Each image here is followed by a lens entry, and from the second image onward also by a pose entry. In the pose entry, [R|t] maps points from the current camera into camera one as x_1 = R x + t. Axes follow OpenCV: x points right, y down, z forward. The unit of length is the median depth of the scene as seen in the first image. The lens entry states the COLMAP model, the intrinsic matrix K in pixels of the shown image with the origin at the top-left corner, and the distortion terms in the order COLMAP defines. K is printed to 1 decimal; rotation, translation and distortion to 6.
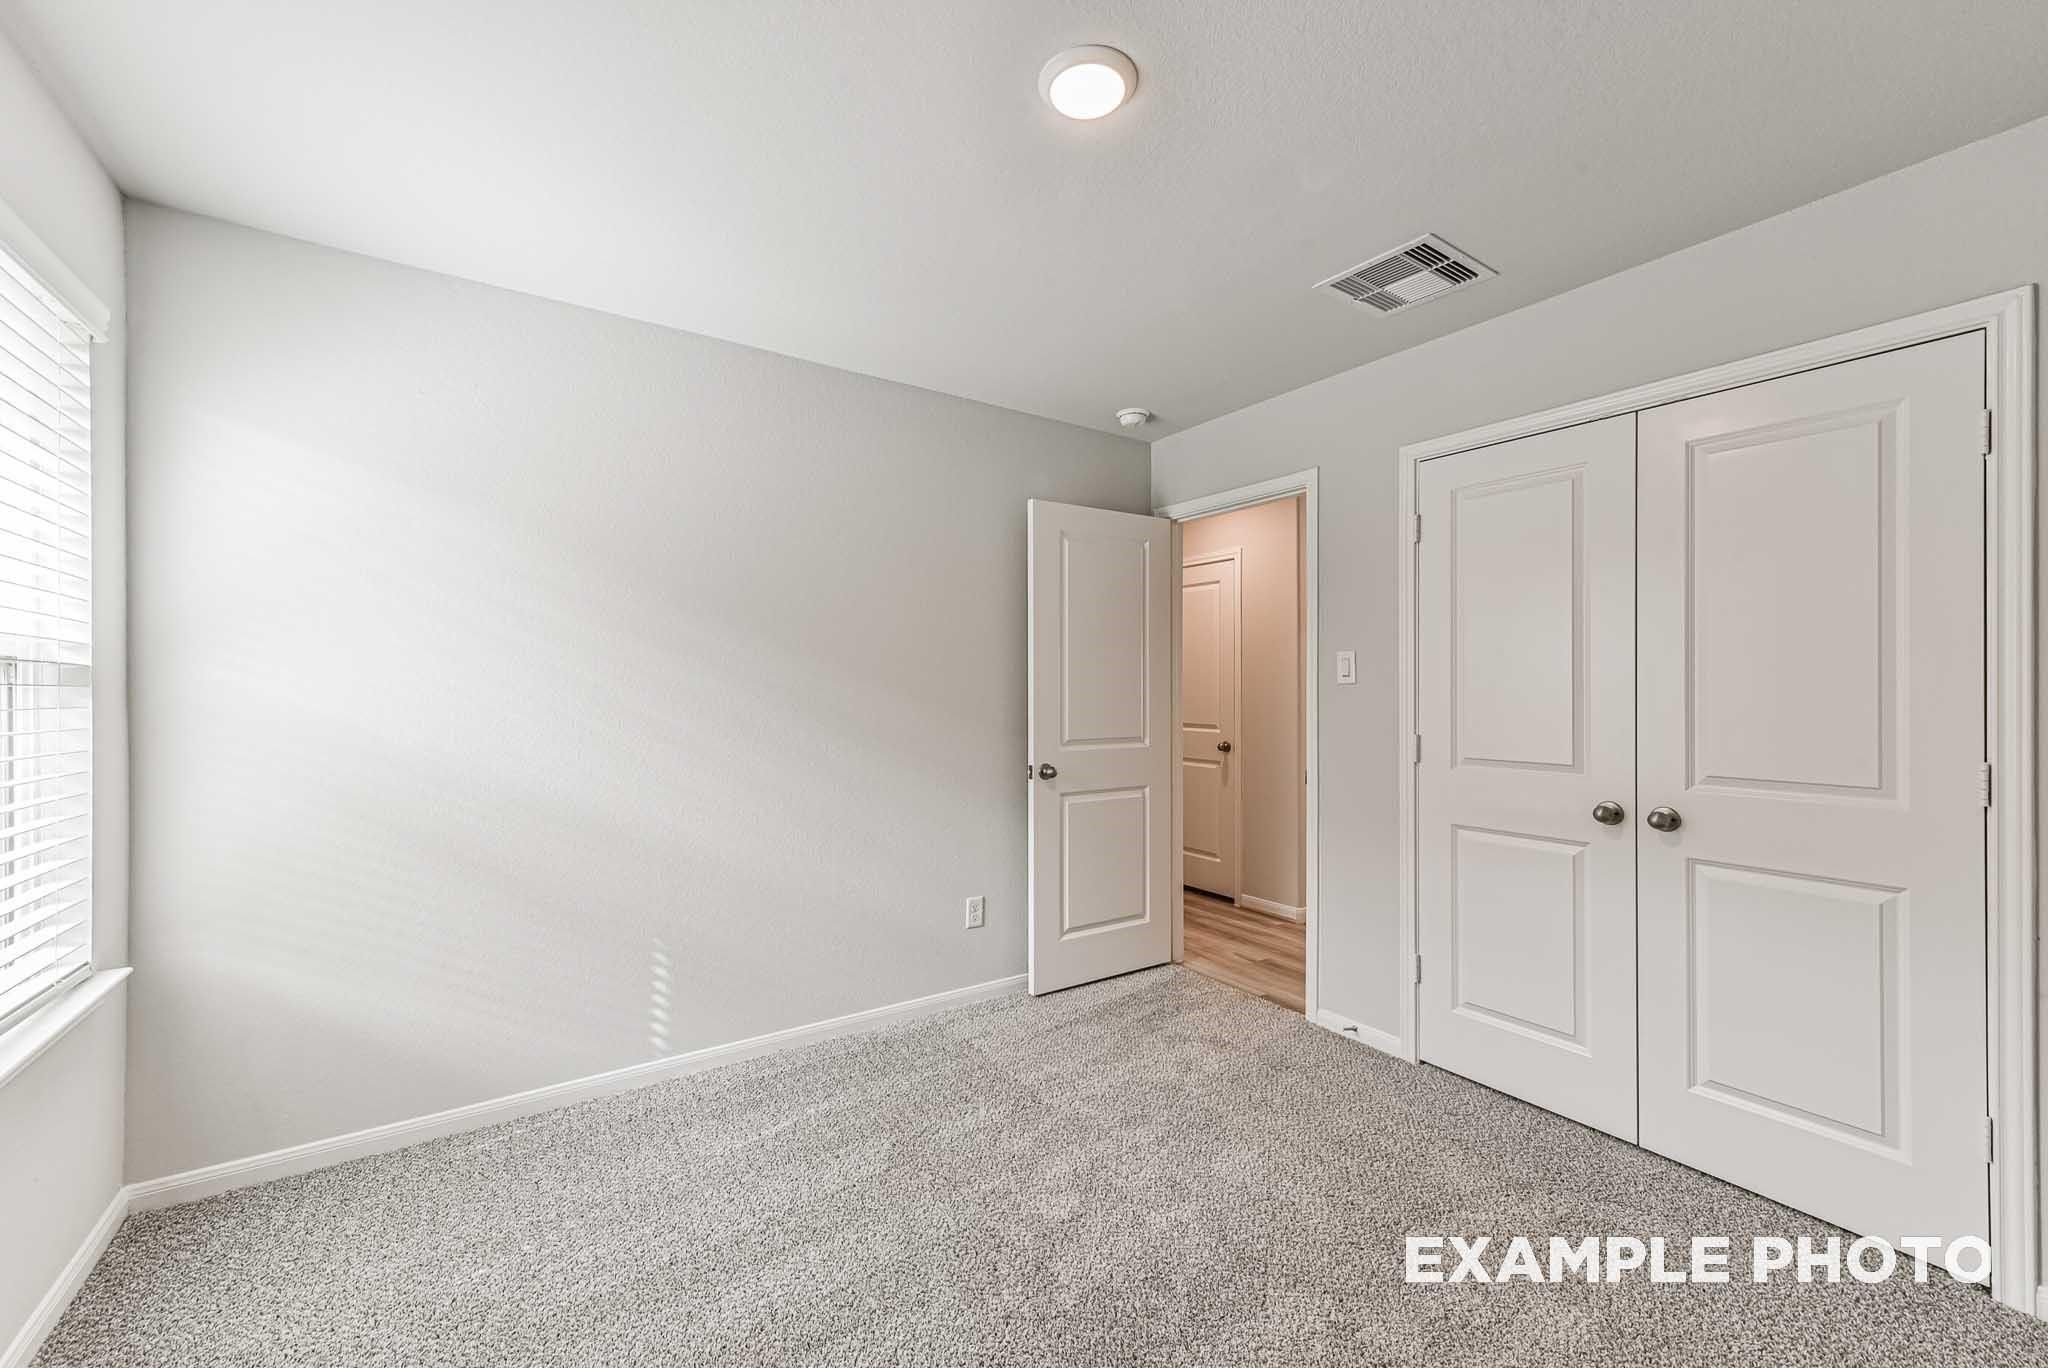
lens RADIAL K [[802.0, 0, 1011.1], [0, 802.0, 688.2], [0, 0, 1]] dist [0.011351, -0.000913]
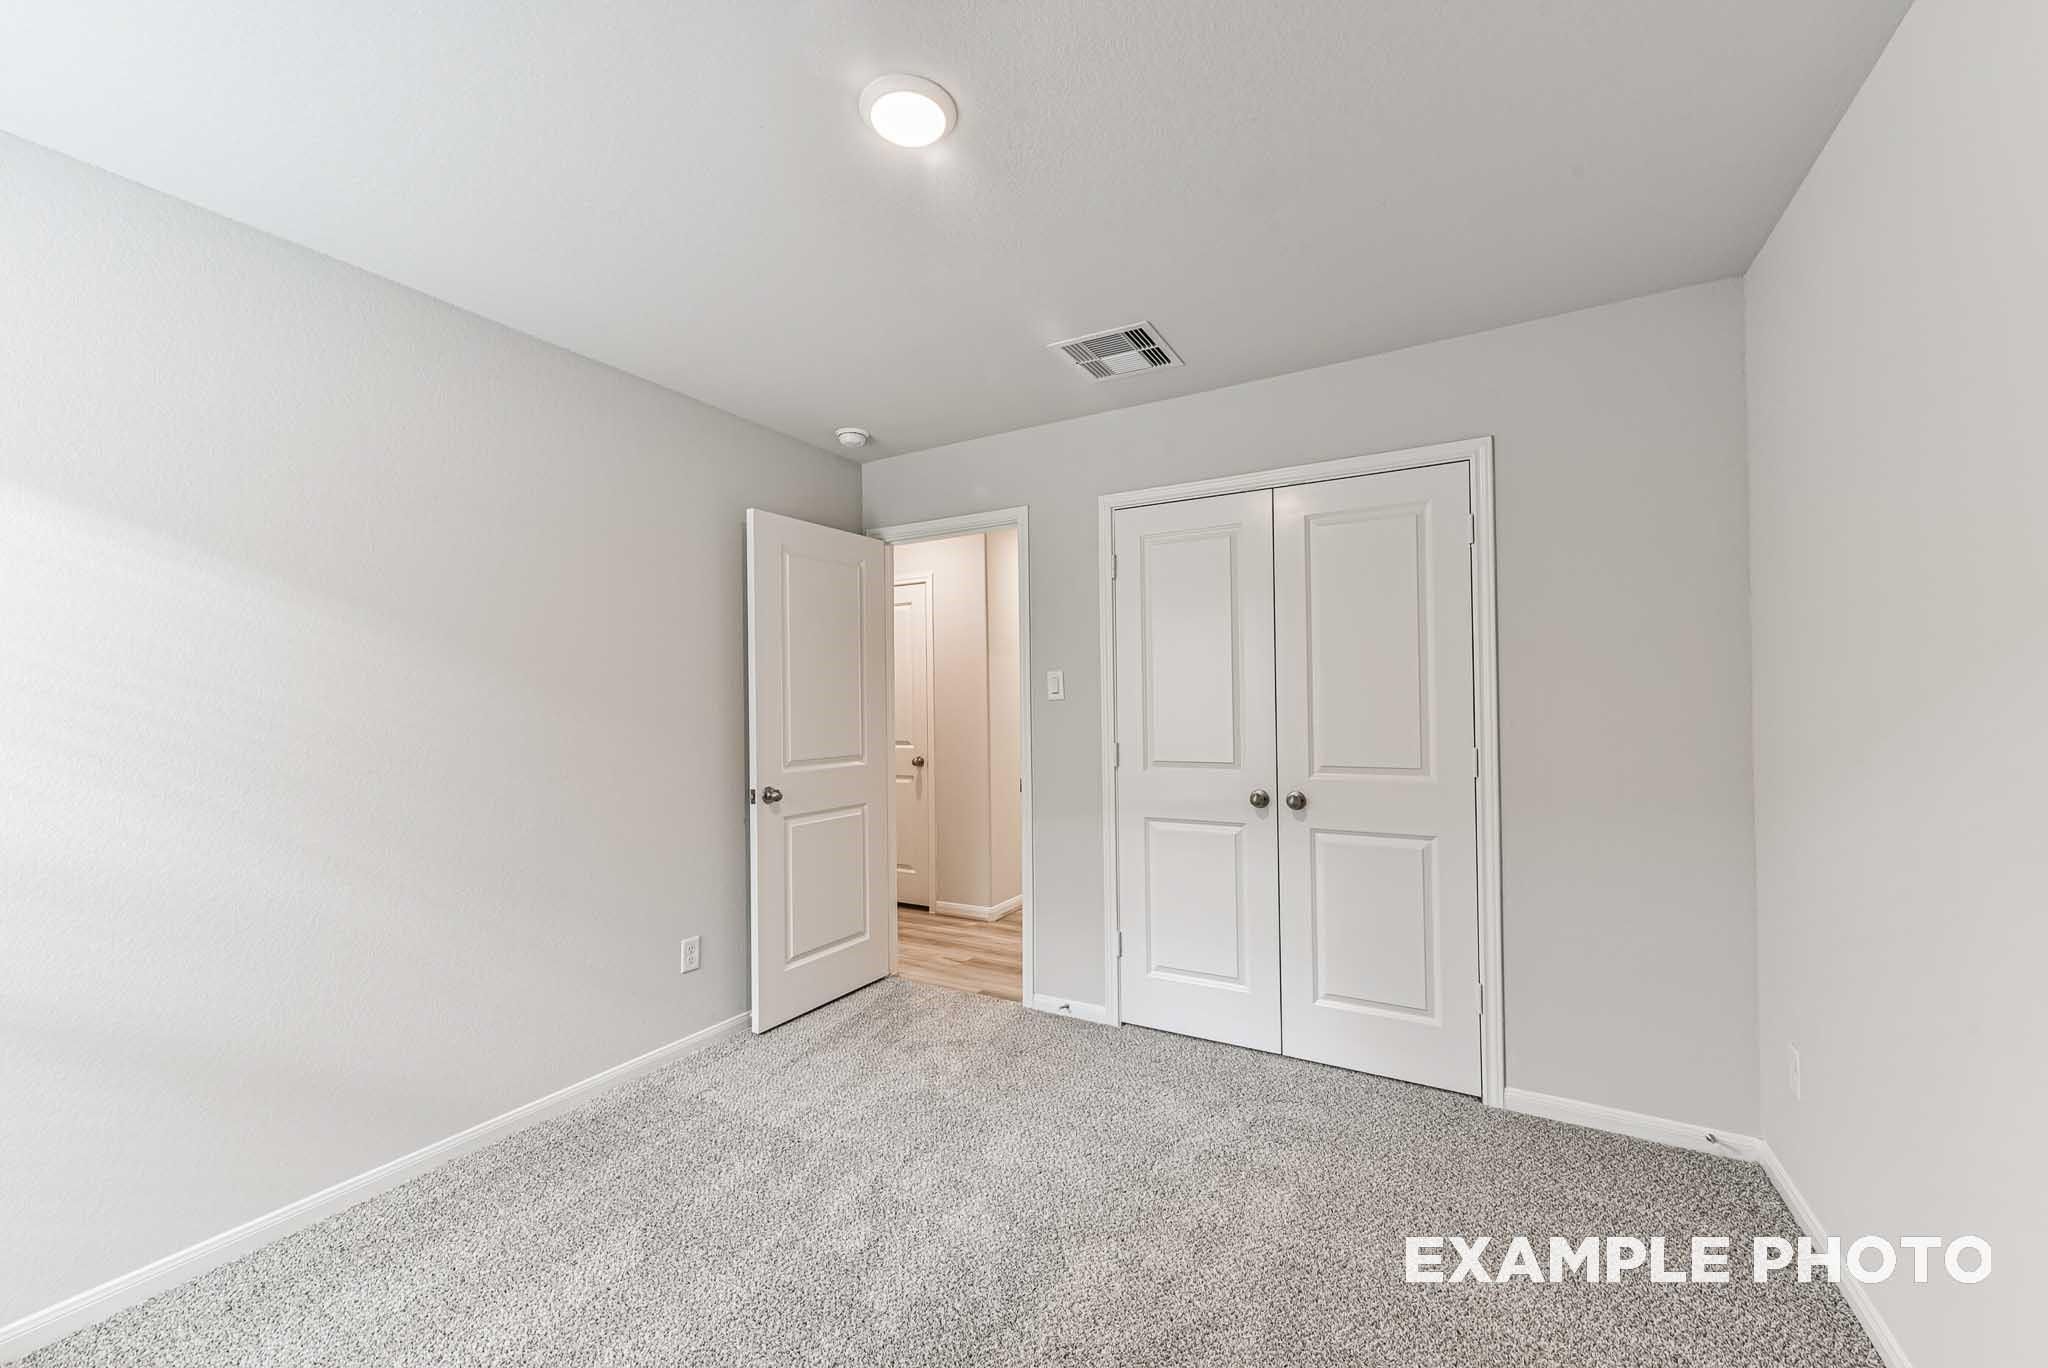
lens RADIAL K [[802.0, 0, 991.4], [0, 802.0, 696.9], [0, 0, 1]] dist [0.011351, -0.000913]
pose [[0.899616, -0.007270, 0.436622, -0.172469], [0.012802, 0.999871, -0.009729, 0.000026], [-0.436495, 0.014342, 0.899592, 0.032535]]
